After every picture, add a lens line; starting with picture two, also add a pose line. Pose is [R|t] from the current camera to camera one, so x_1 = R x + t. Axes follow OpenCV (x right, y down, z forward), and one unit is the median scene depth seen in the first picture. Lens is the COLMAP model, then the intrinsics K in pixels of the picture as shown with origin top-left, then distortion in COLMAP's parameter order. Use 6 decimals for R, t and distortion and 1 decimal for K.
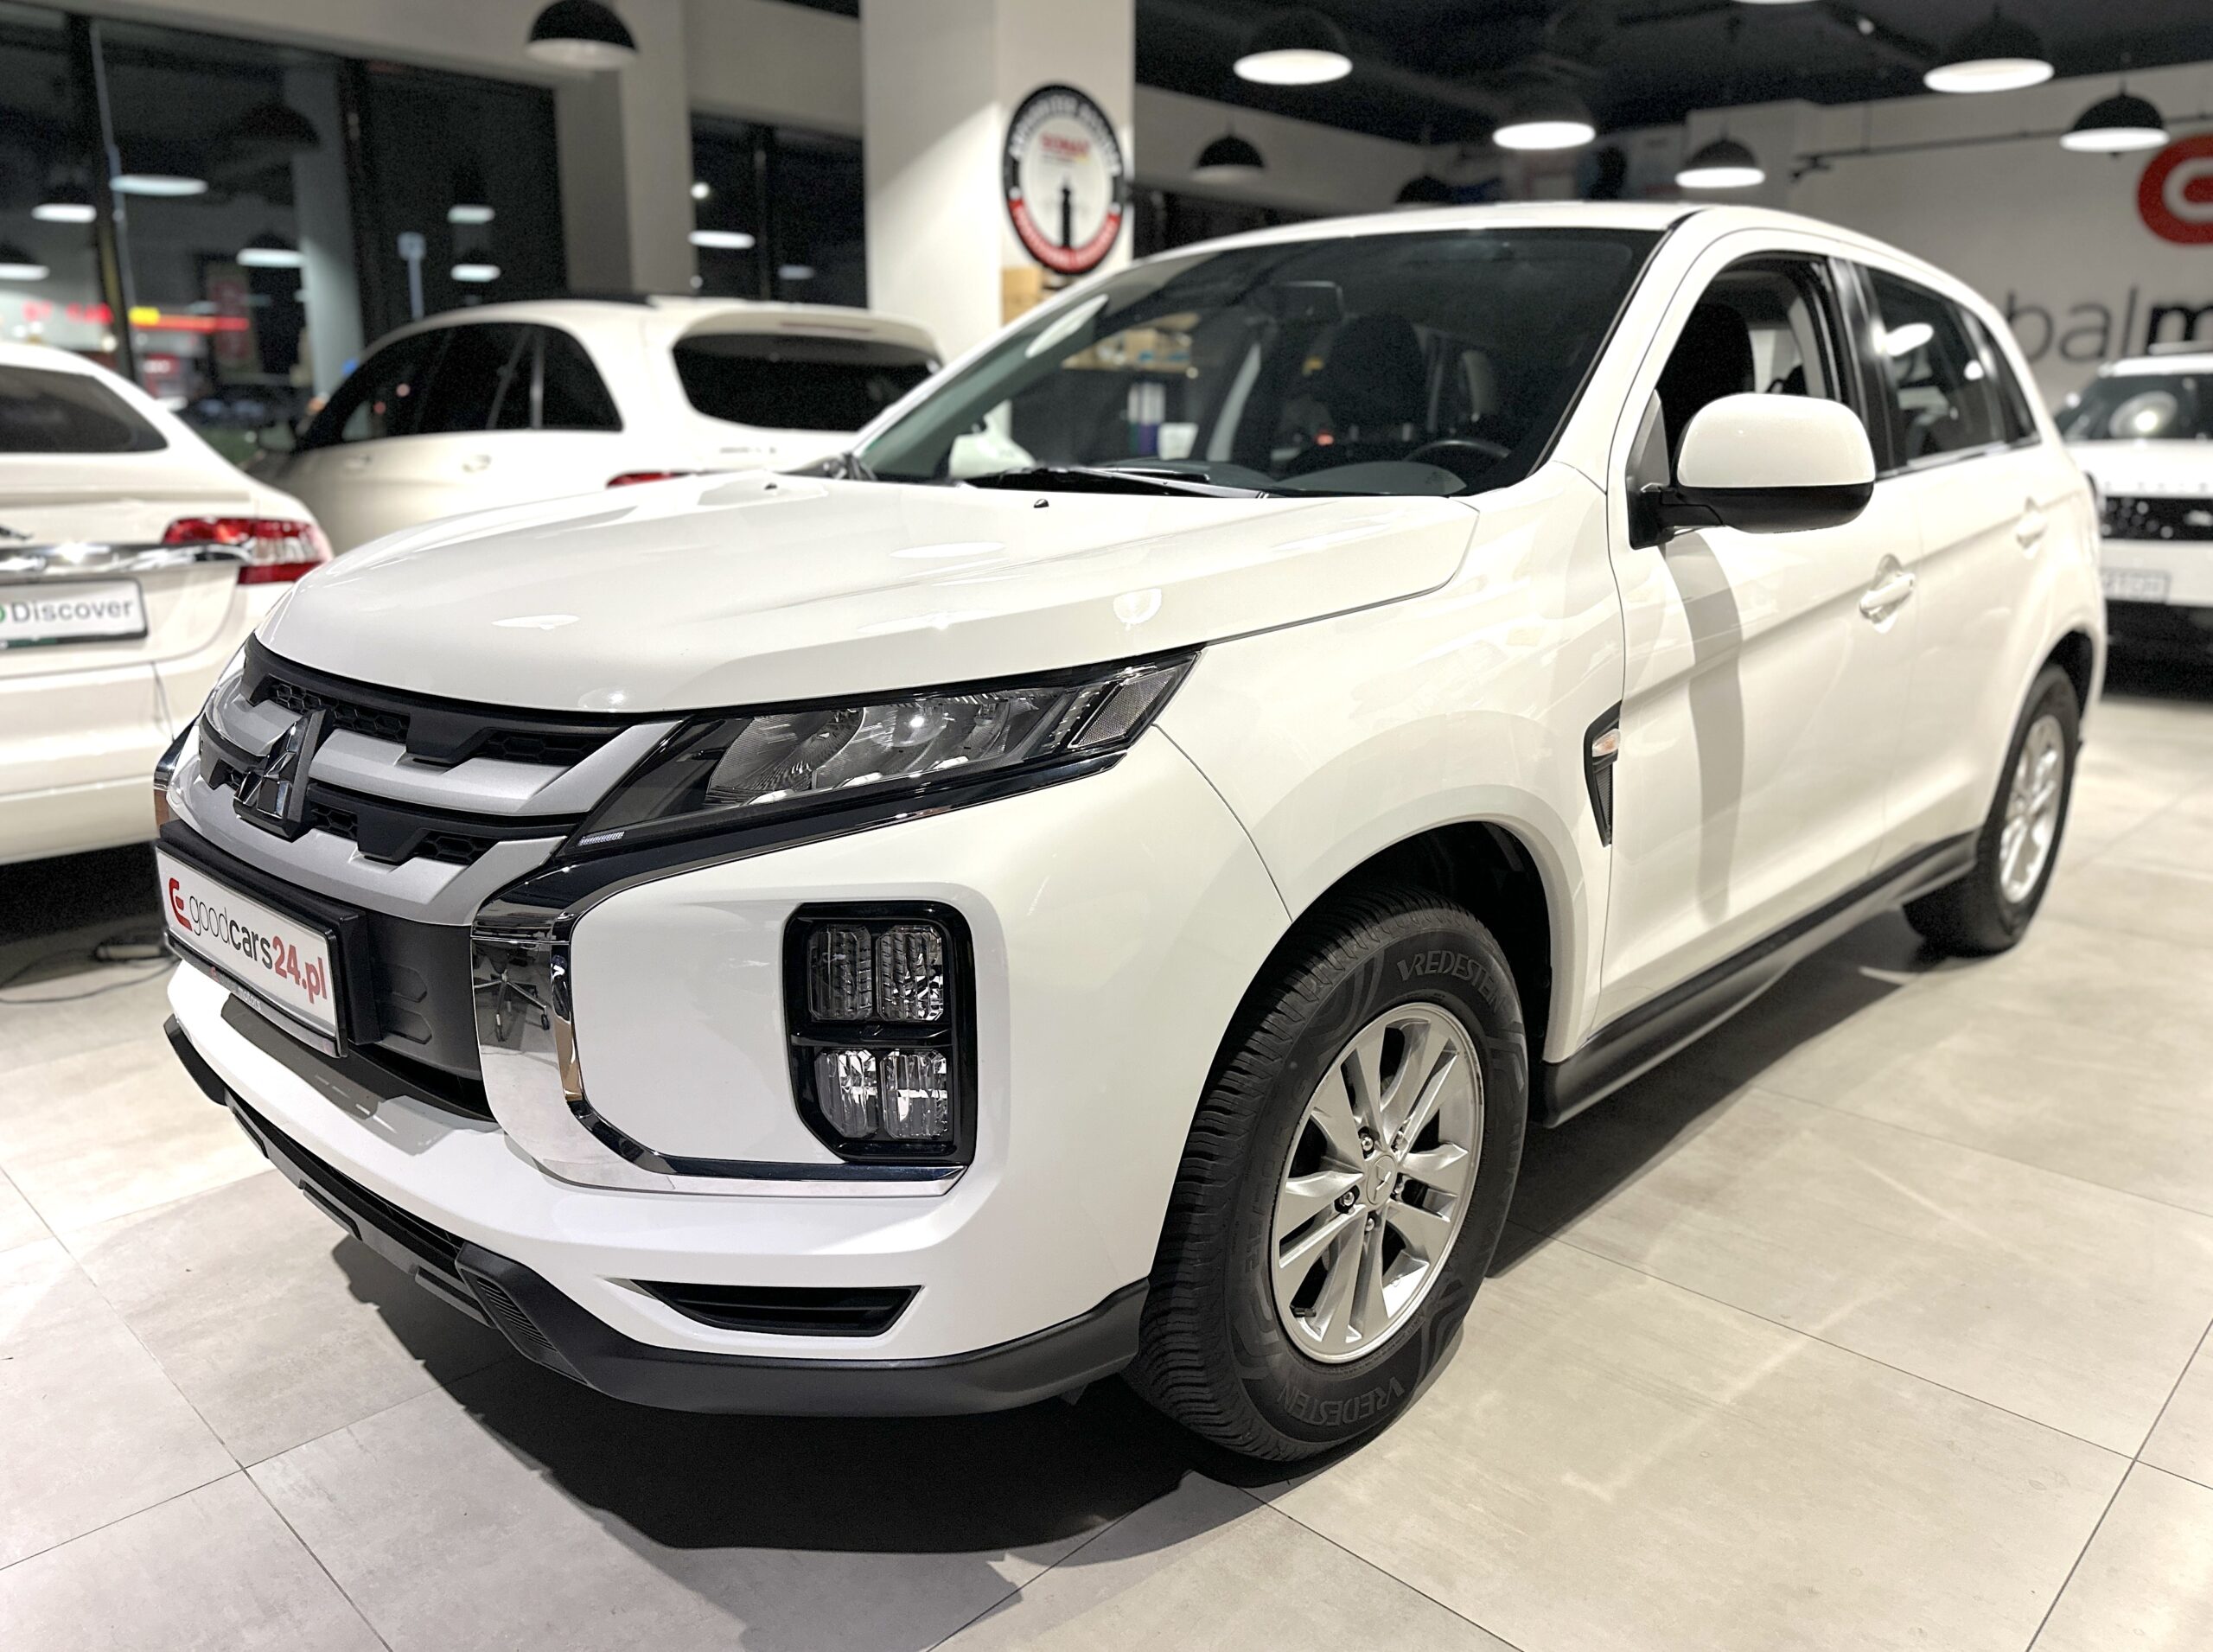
lens RADIAL K [[1603.6, 0, 1106.5], [0, 1603.6, 826.0], [0, 0, 1]] dist [-0.003331, 0.003433]
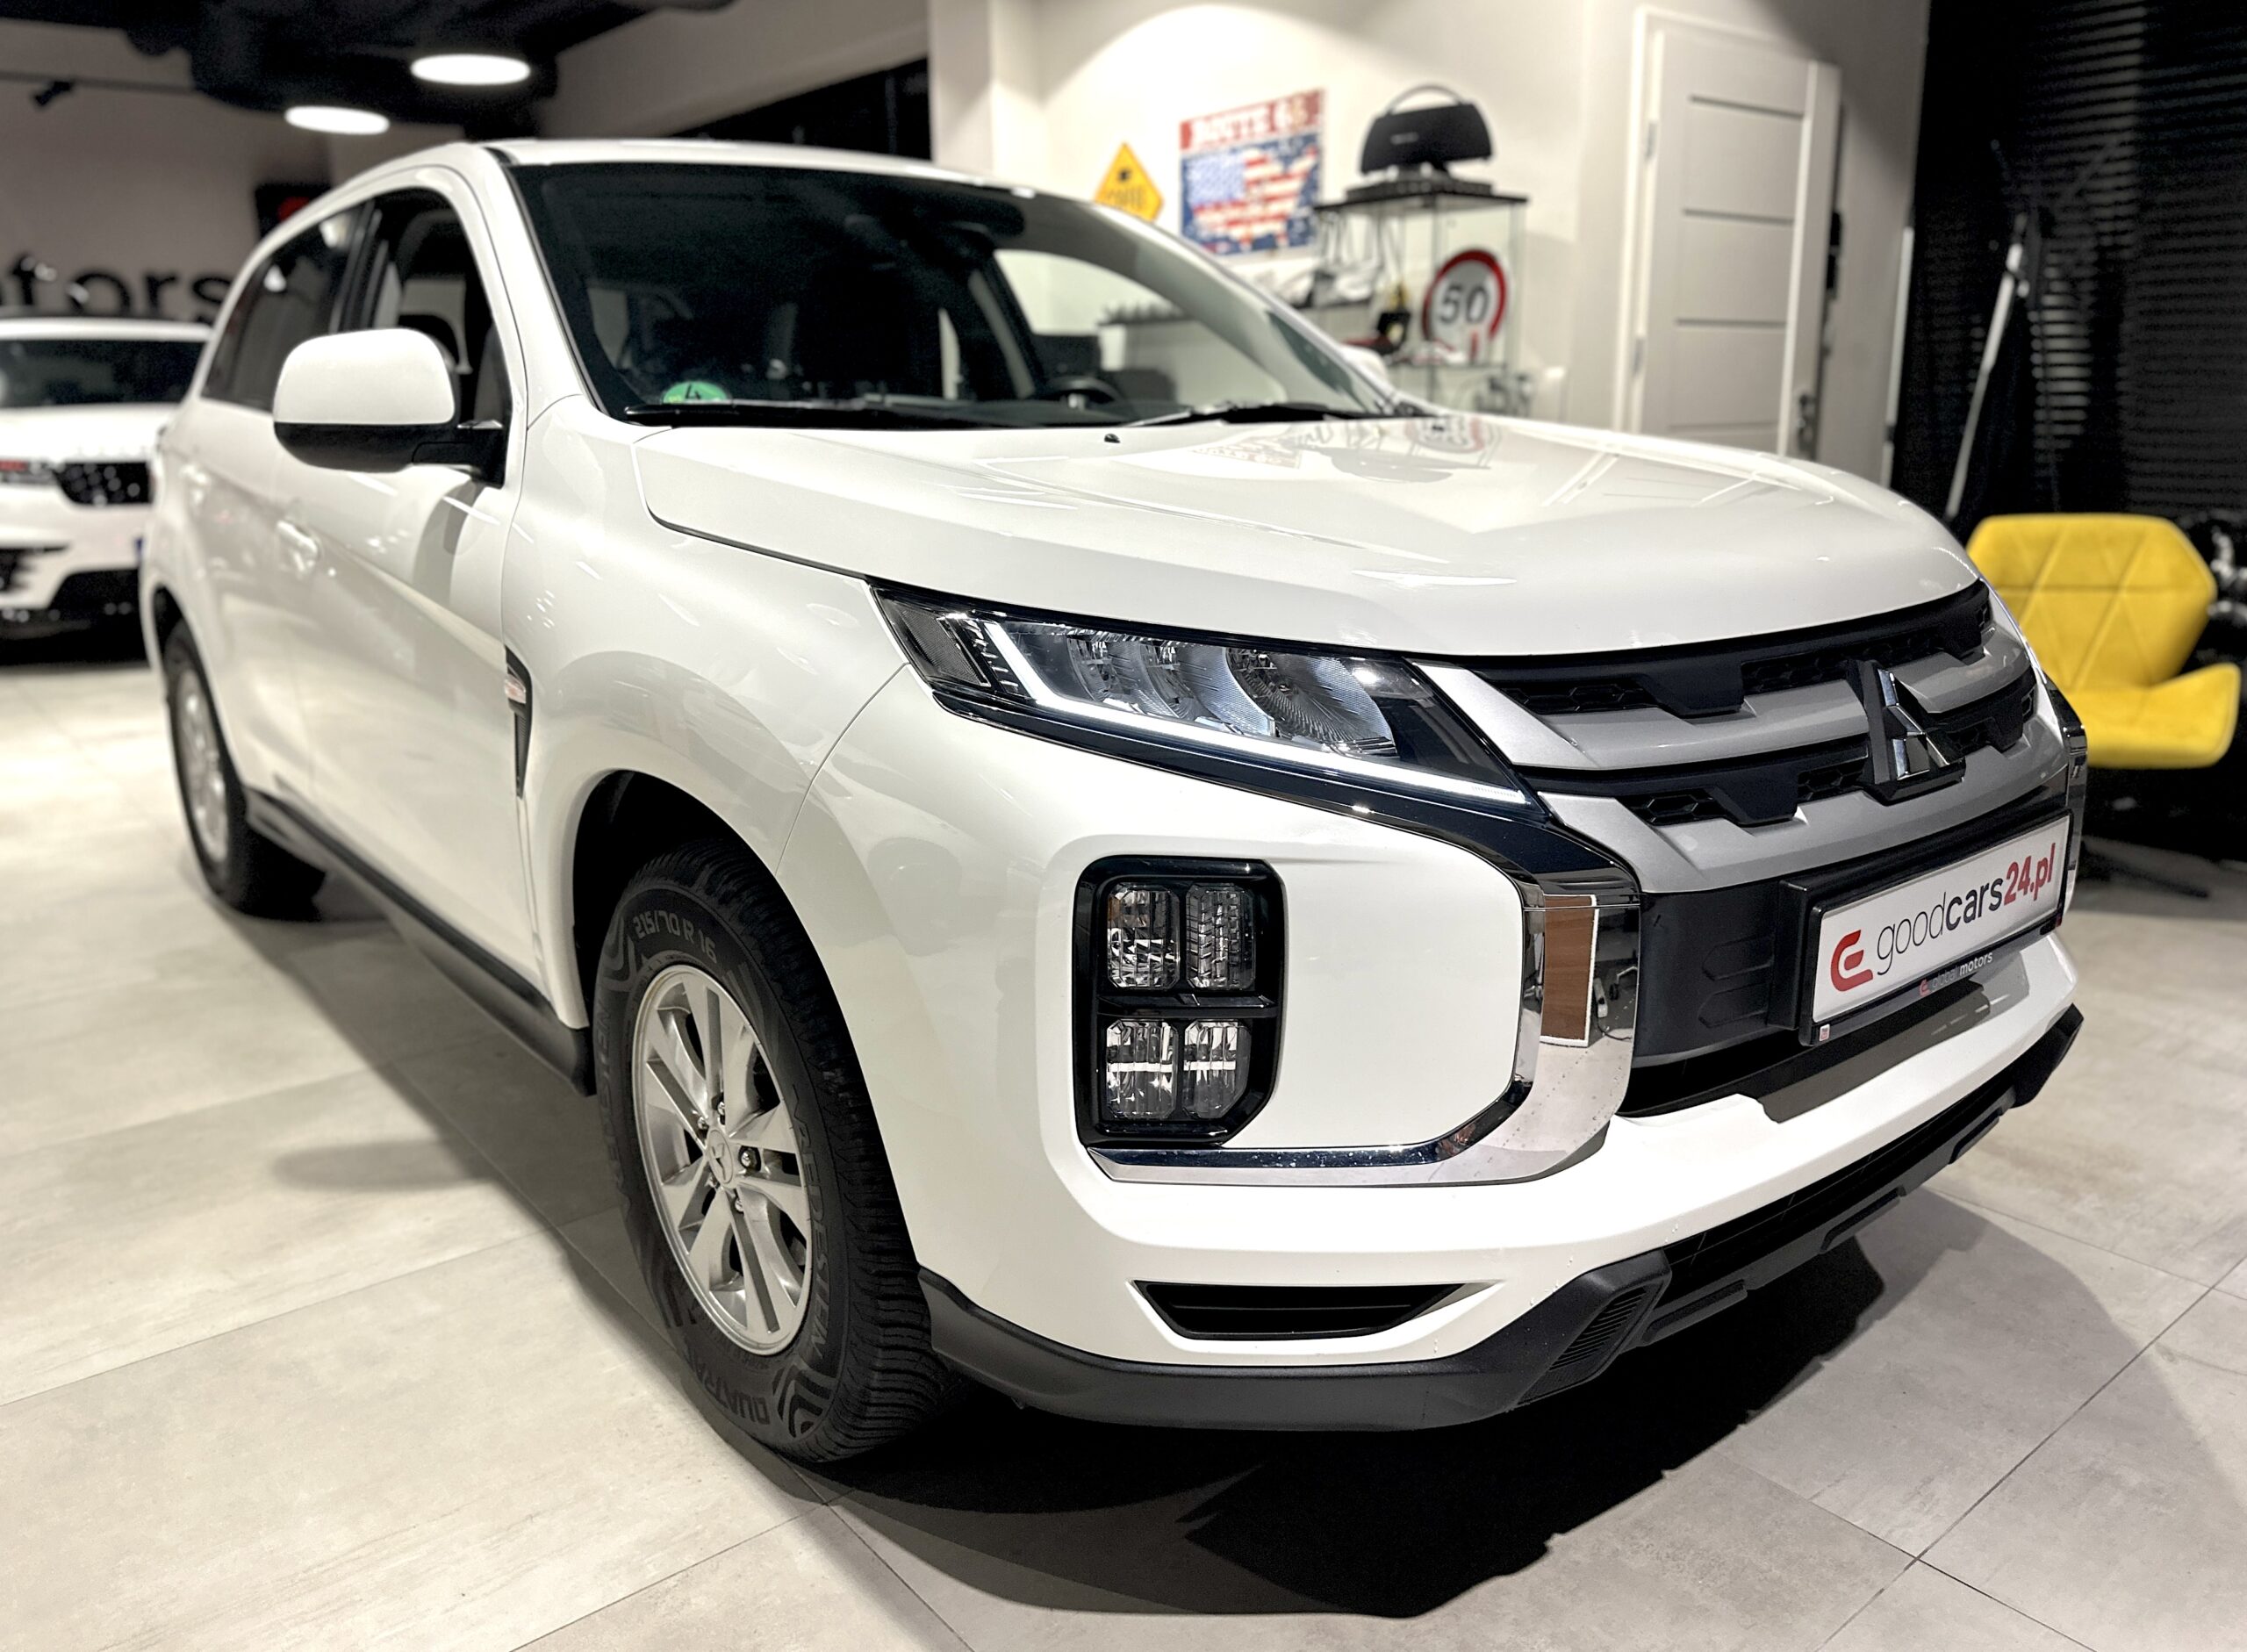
lens RADIAL K [[1639.2, 0, 1155.5], [0, 1639.2, 826.5], [0, 0, 1]] dist [0.014741, -0.001777]
pose [[0.096010, -0.246124, 0.964472, -1.350432], [0.247197, 0.944488, 0.216416, -0.260473], [-0.964197, 0.217636, 0.151521, 1.197537]]
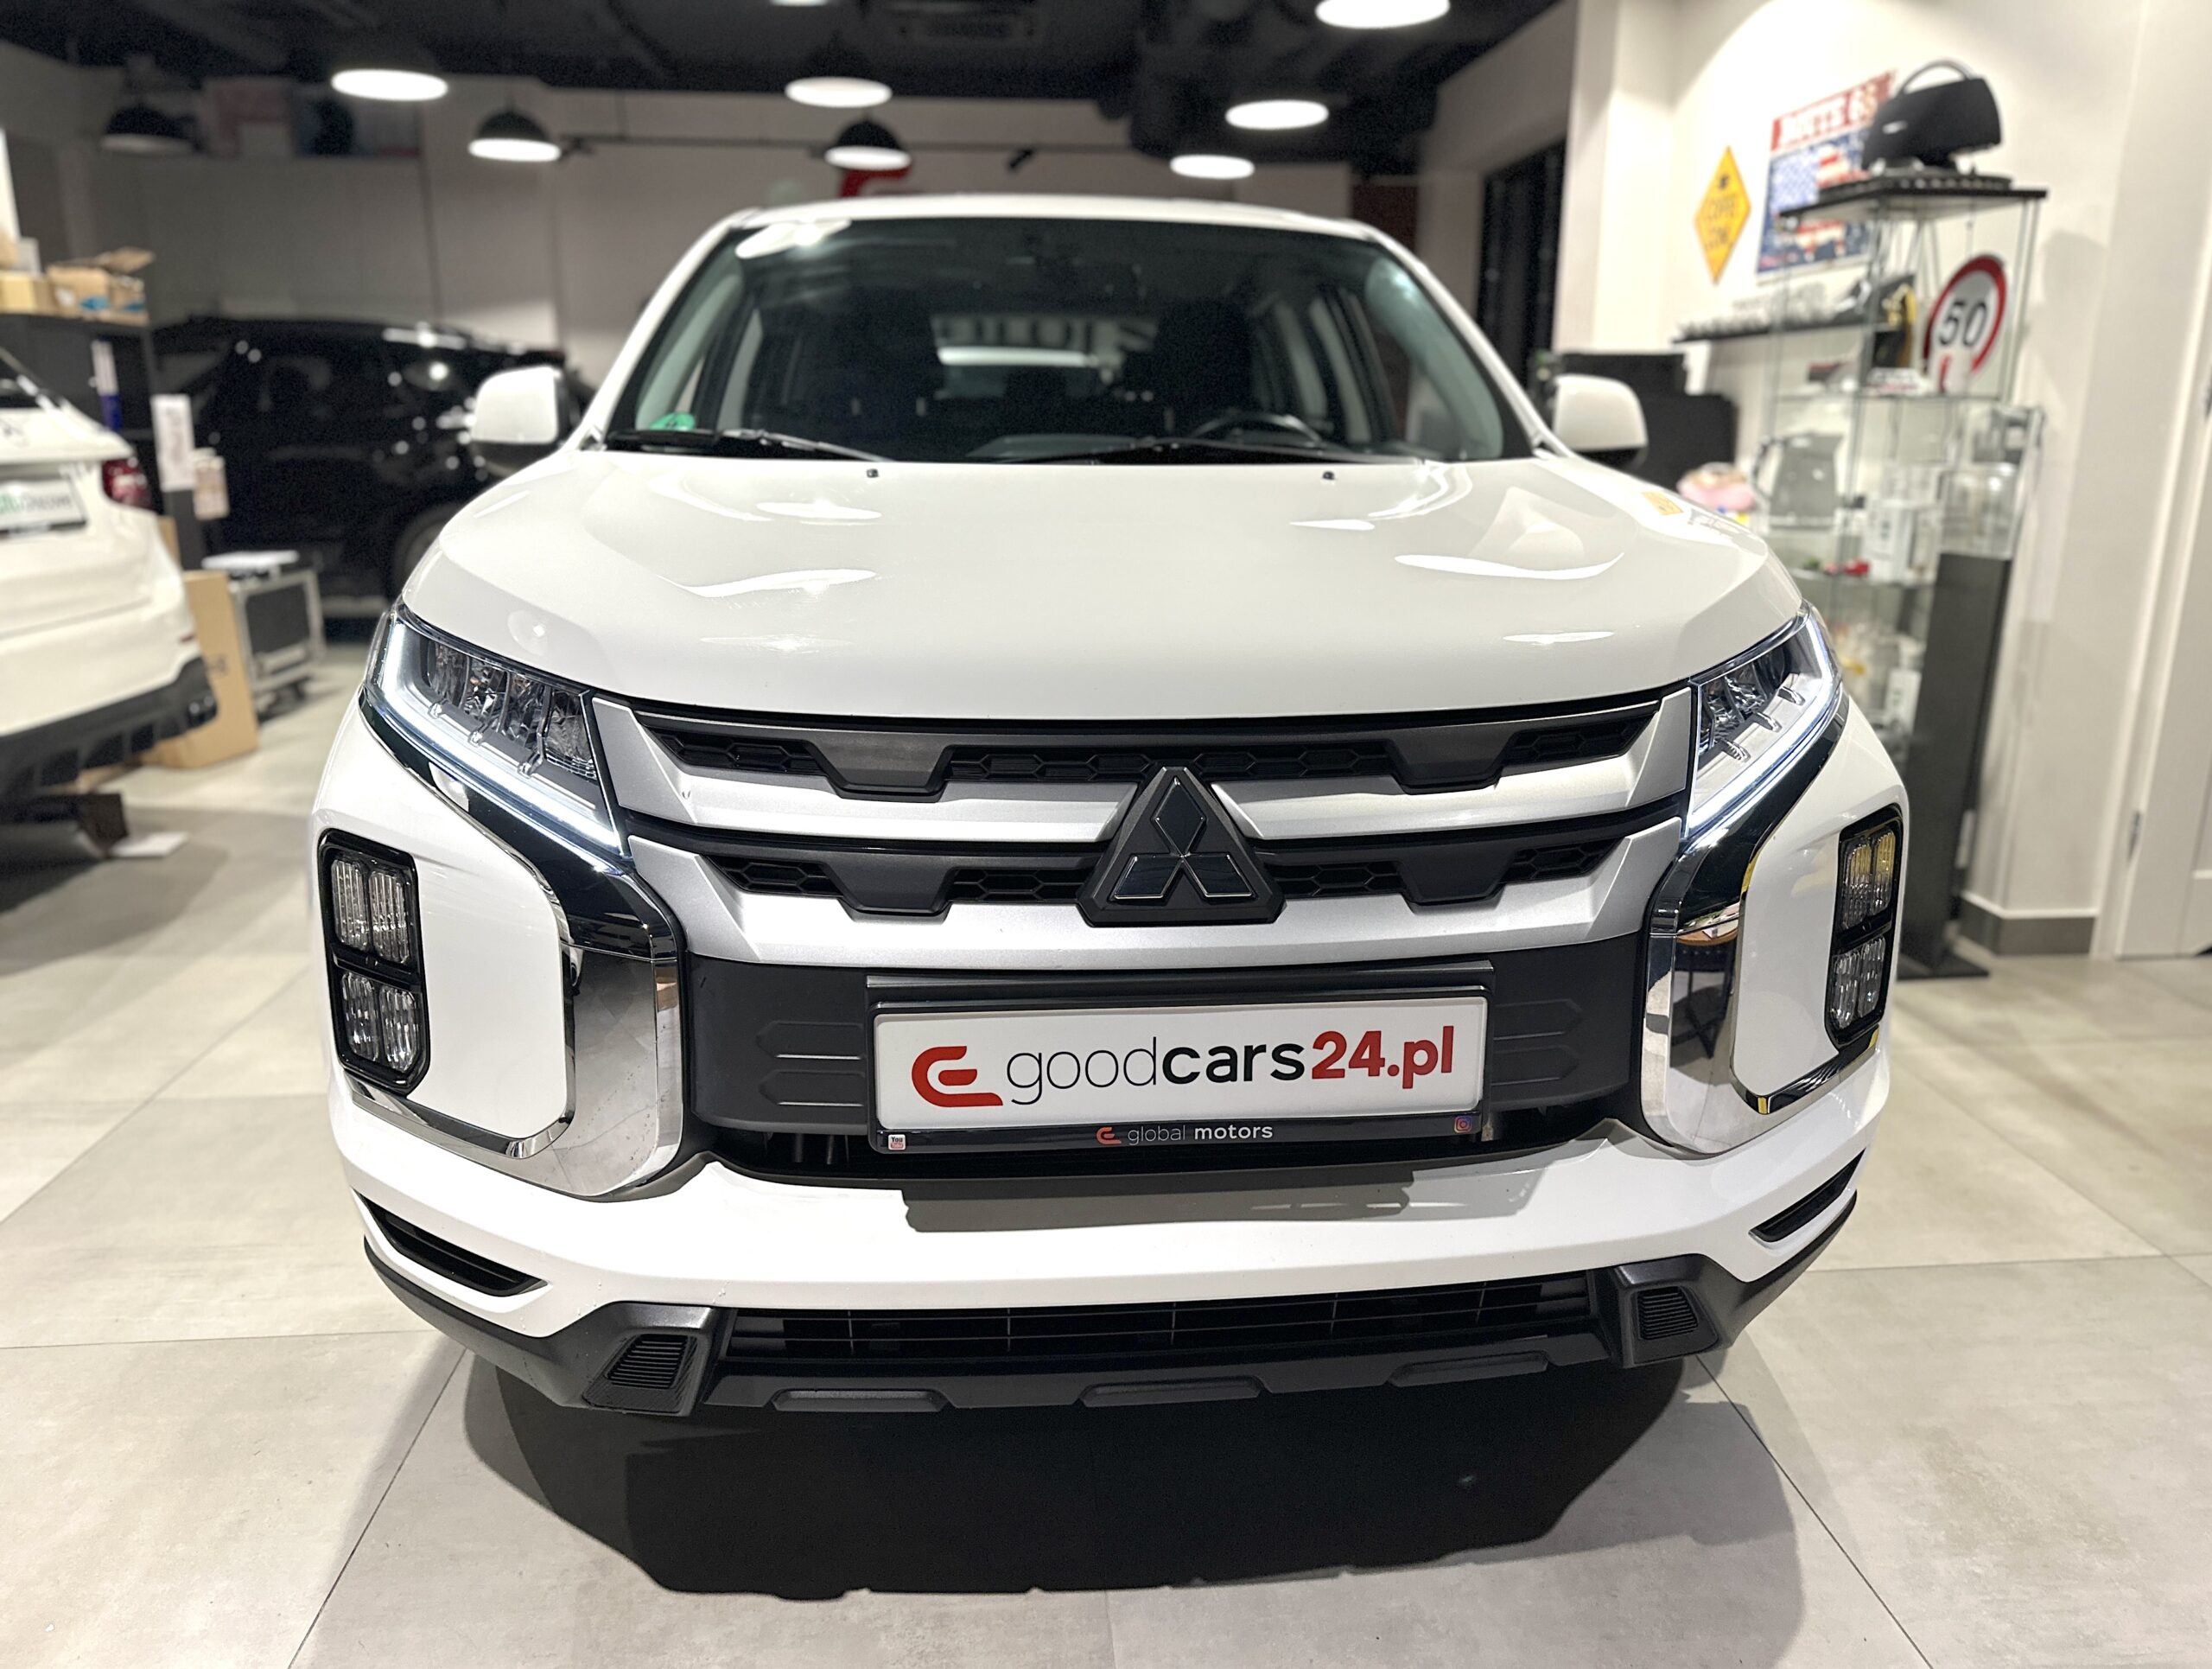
lens RADIAL K [[1623.3, 0, 1106.0], [0, 1623.3, 834.5], [0, 0, 1]] dist [0.001243, -0.001691]
pose [[0.646372, -0.185034, 0.740247, -1.048818], [0.172595, 0.980462, 0.094372, -0.110451], [-0.743246, 0.066763, 0.665679, 0.476292]]
